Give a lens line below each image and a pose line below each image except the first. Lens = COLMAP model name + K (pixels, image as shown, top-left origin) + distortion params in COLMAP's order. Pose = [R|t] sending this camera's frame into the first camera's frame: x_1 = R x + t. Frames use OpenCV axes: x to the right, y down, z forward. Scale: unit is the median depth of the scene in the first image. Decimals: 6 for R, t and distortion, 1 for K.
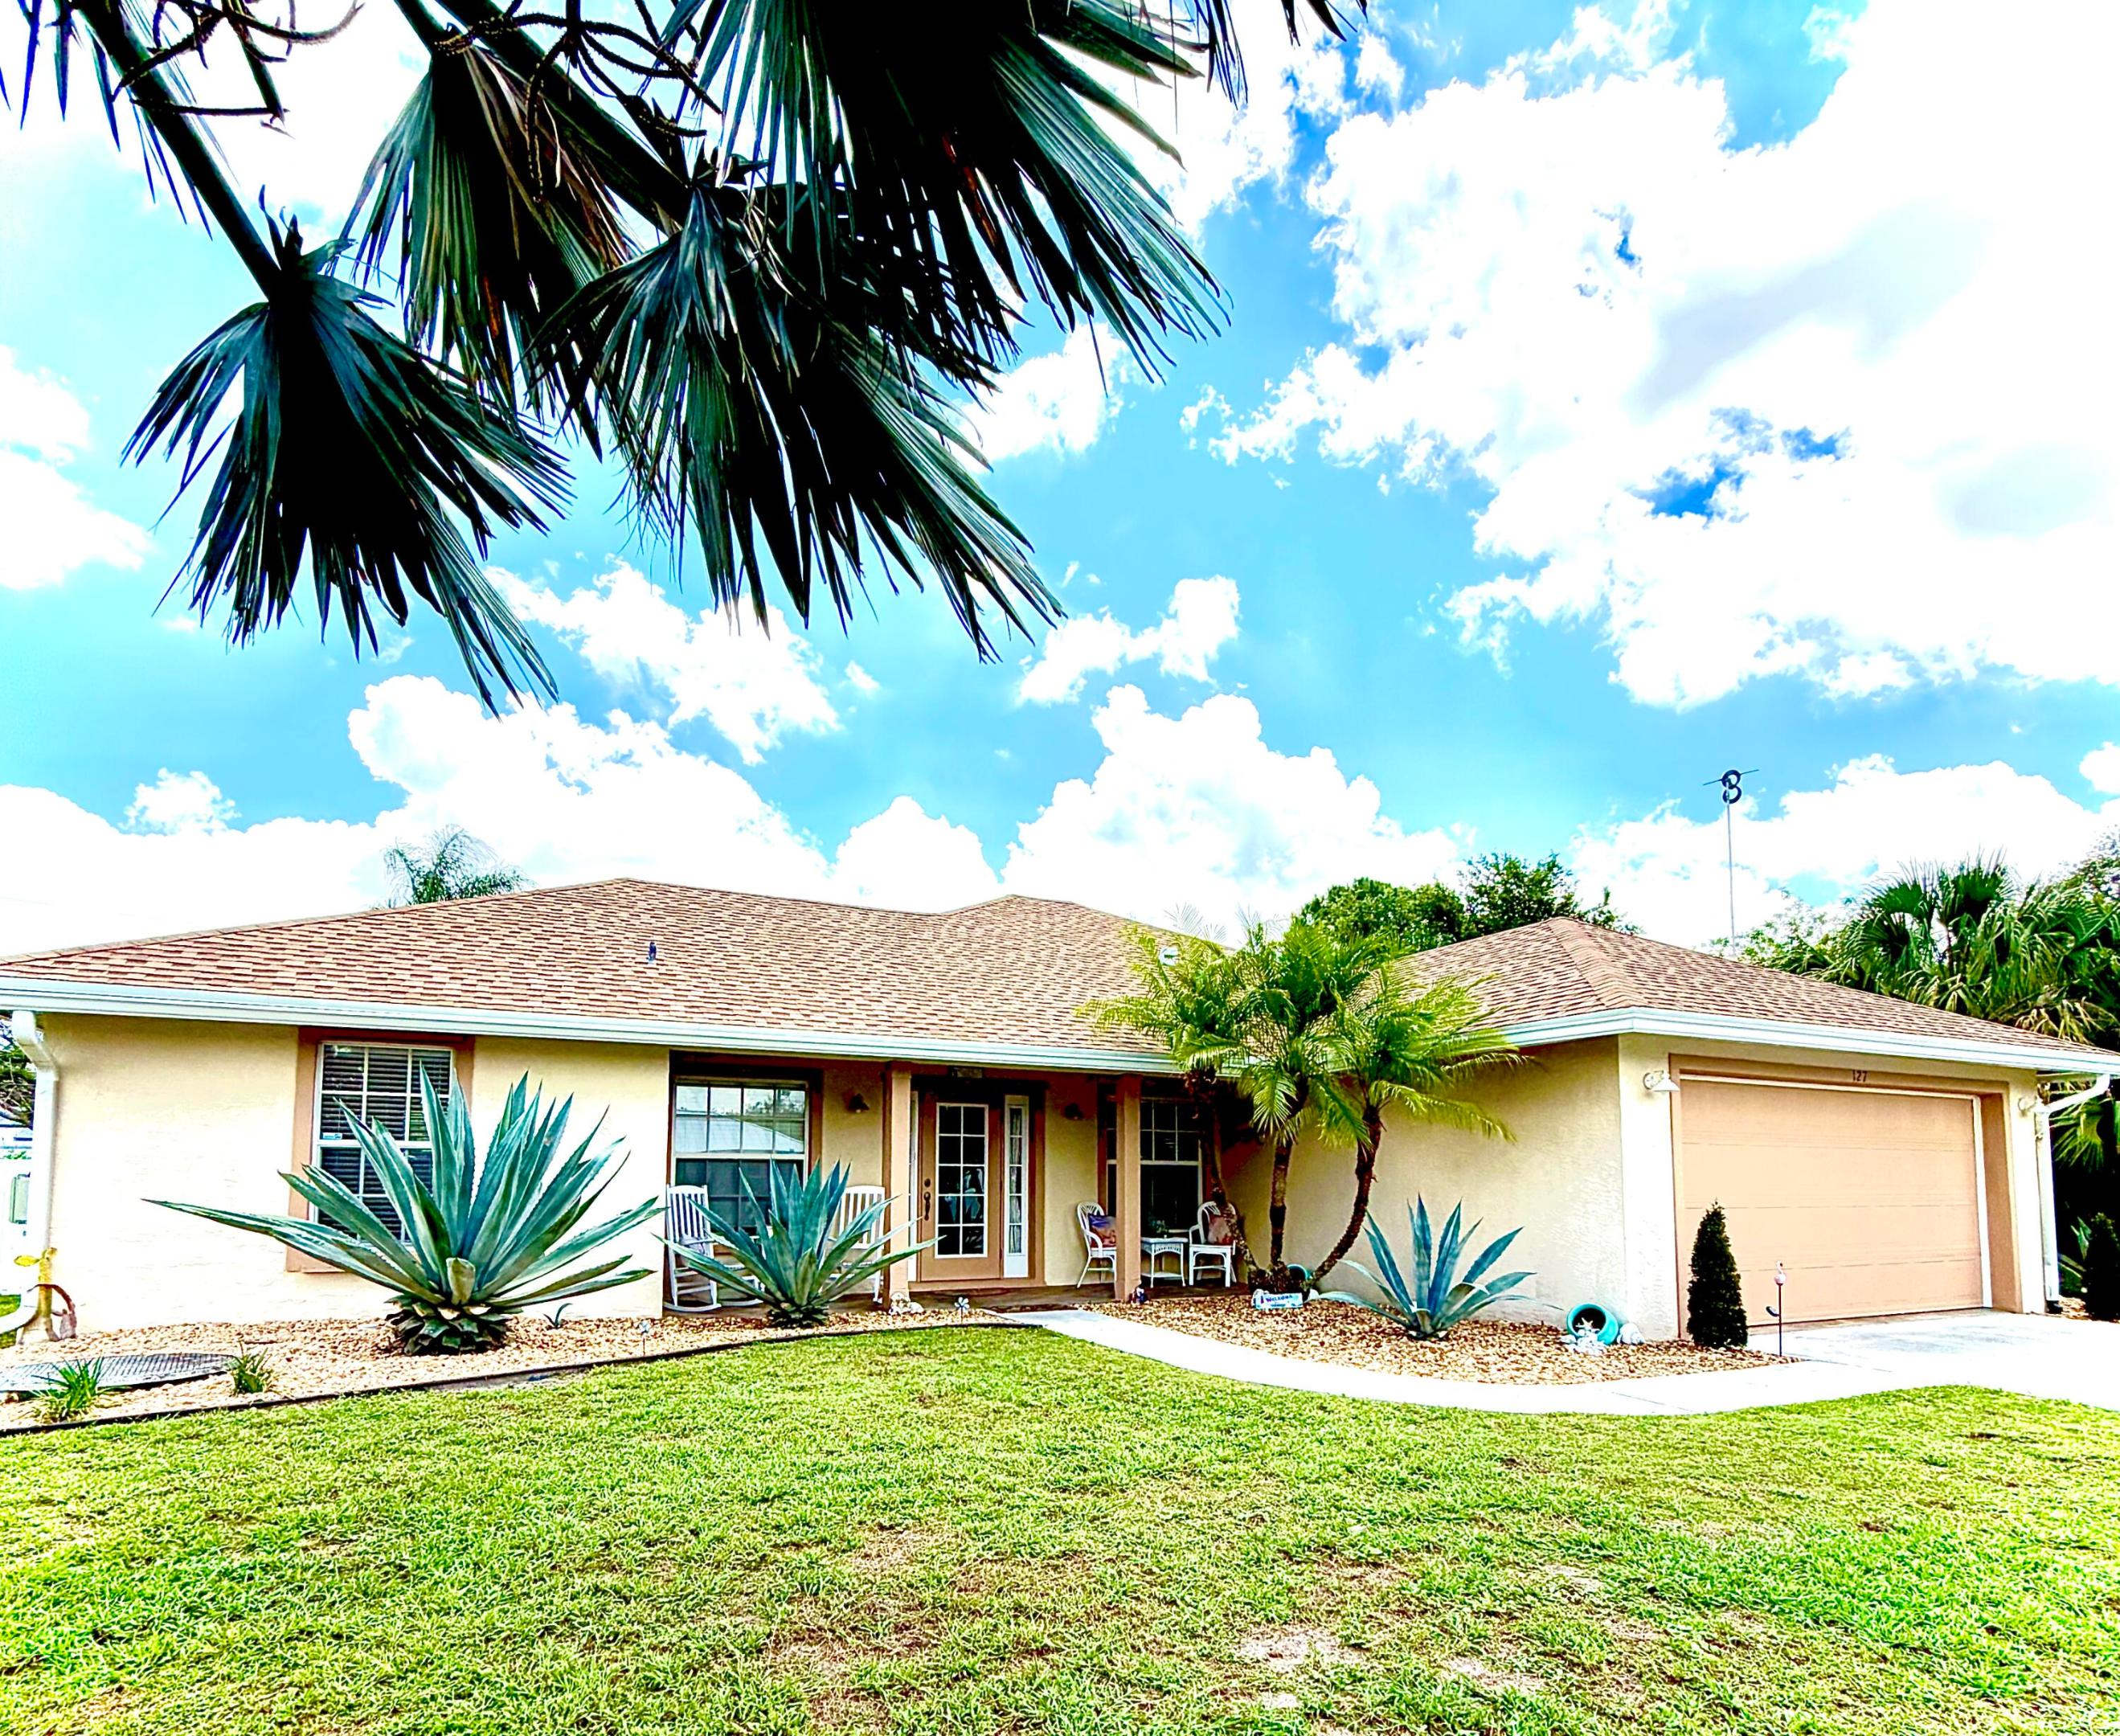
lens RADIAL K [[1057.0, 0, 1055.2], [0, 1057.0, 1119.8], [0, 0, 1]] dist [0.039336, 0.000099]
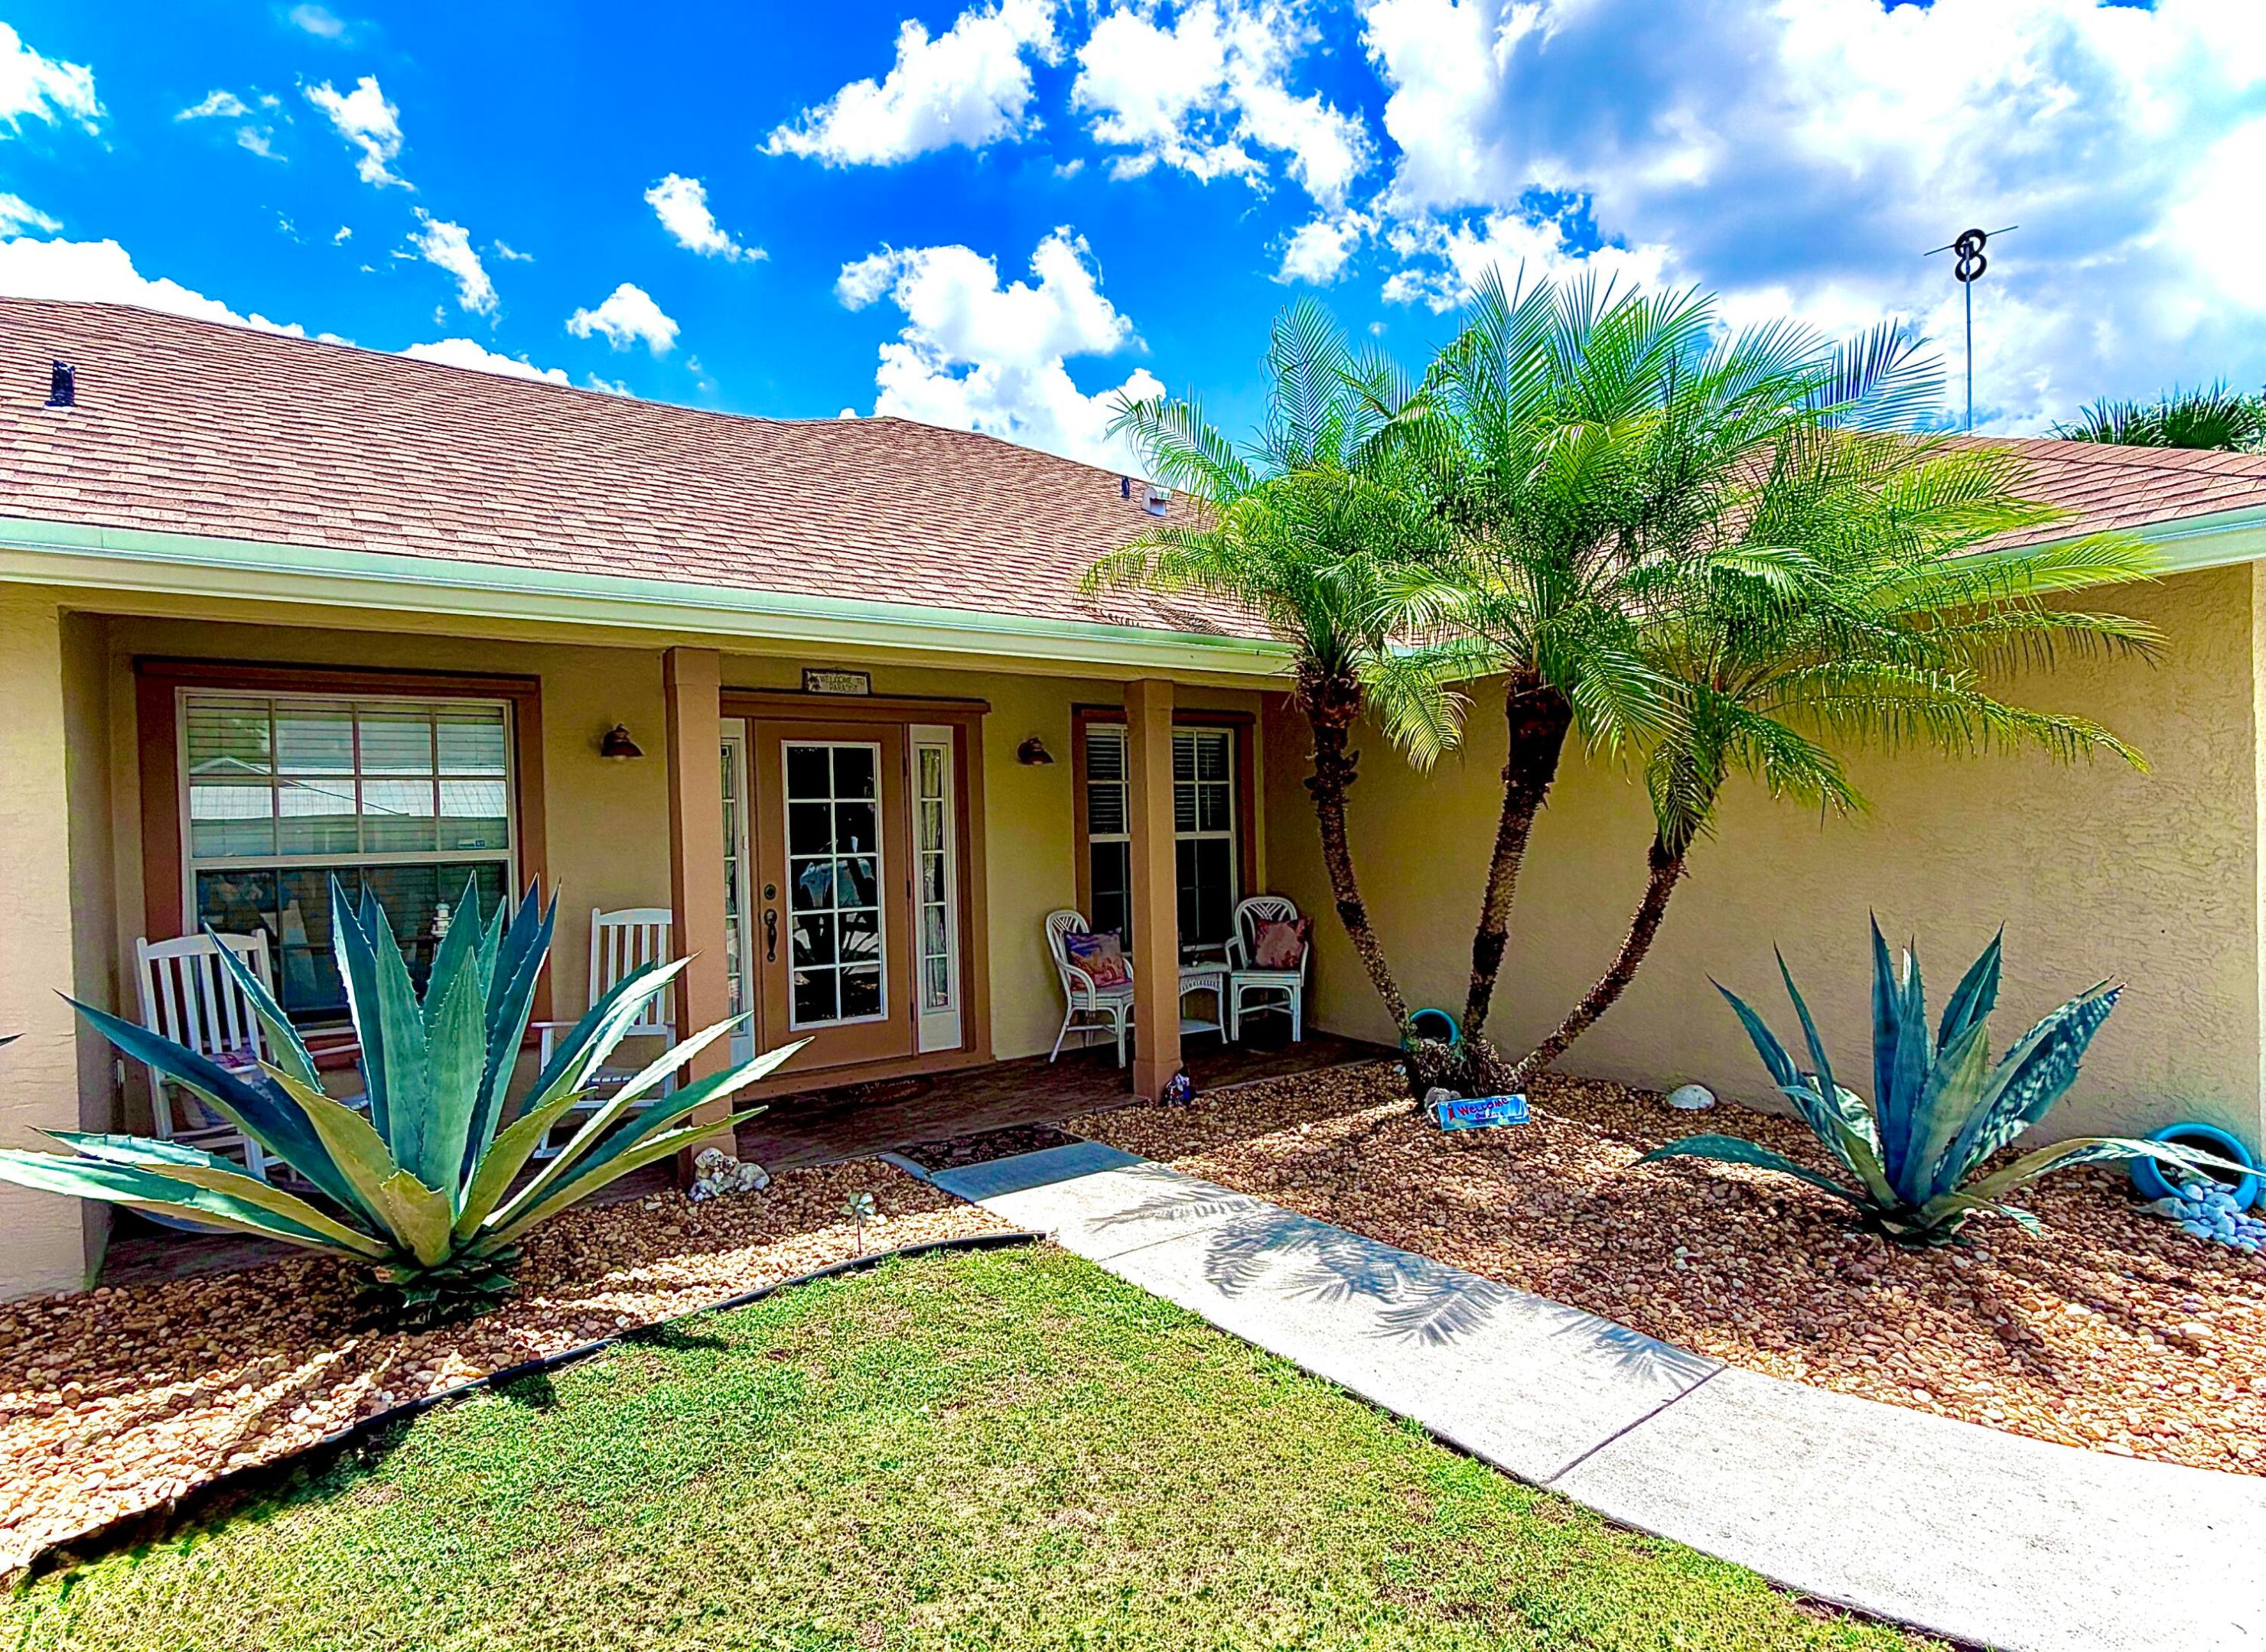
lens RADIAL K [[1132.5, 0, 1093.4], [0, 1132.5, 849.3], [0, 0, 1]] dist [0.032233, -0.000460]
pose [[0.988758, -0.034830, 0.145414, -0.047813], [0.024137, 0.996916, 0.074666, -0.001424], [-0.147566, -0.070317, 0.986549, 0.467308]]
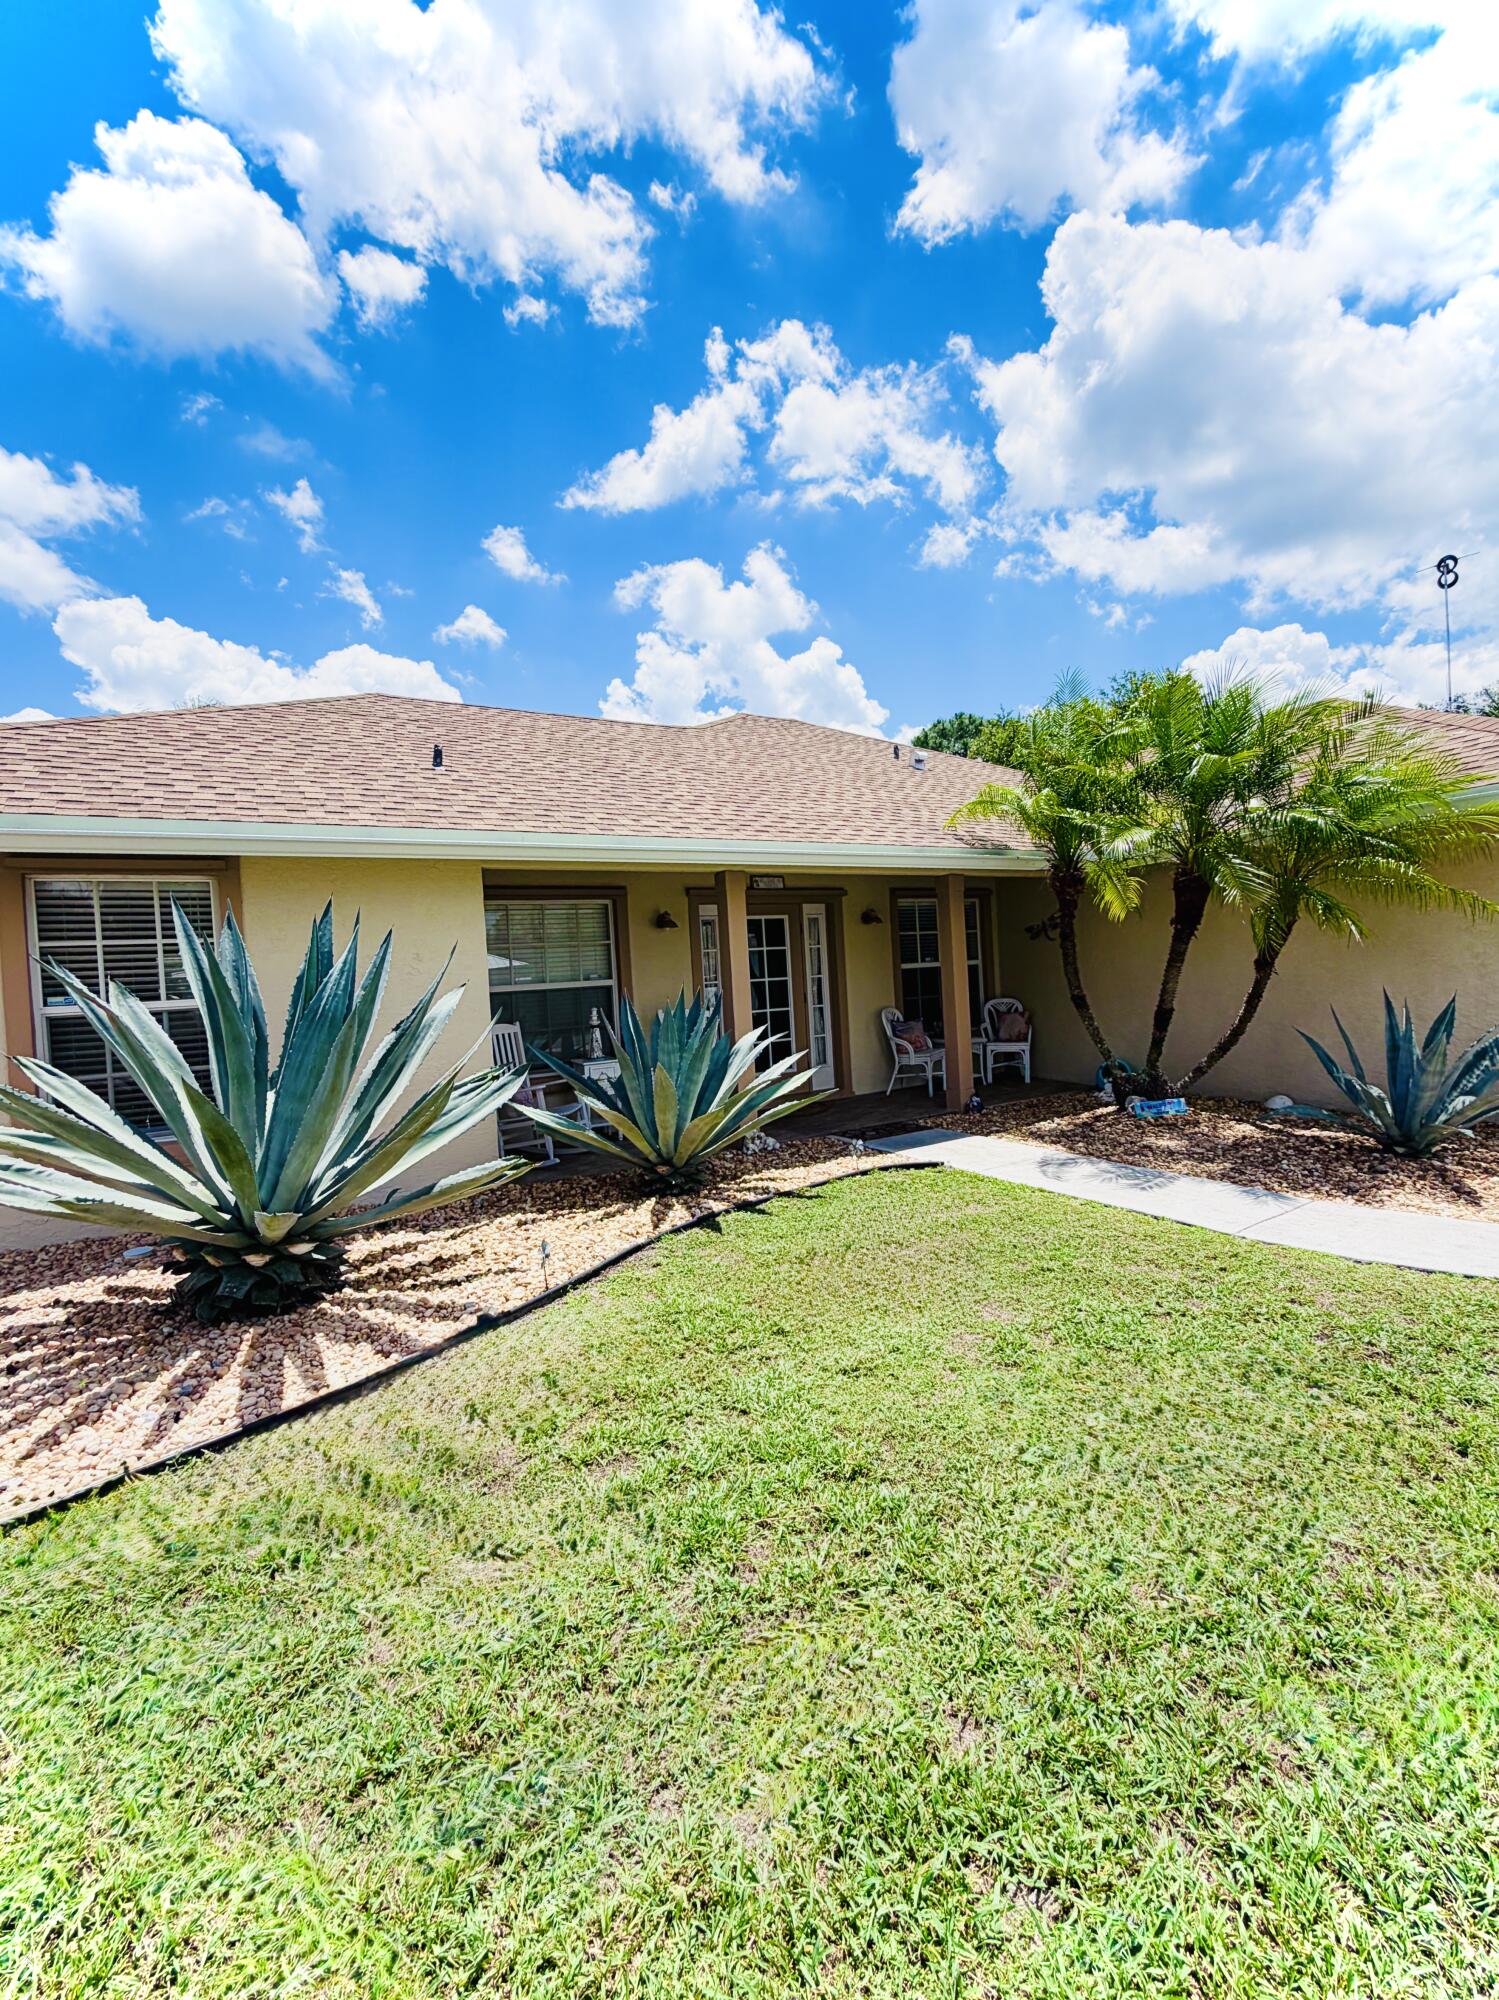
lens RADIAL K [[802.8, 0, 744.7], [0, 802.8, 986.6], [0, 0, 1]] dist [0.020921, 0.000001]
pose [[0.995038, -0.063341, 0.076735, -0.189683], [0.057539, 0.995477, 0.075598, -0.008761], [-0.081176, -0.070808, 0.994181, 0.314477]]
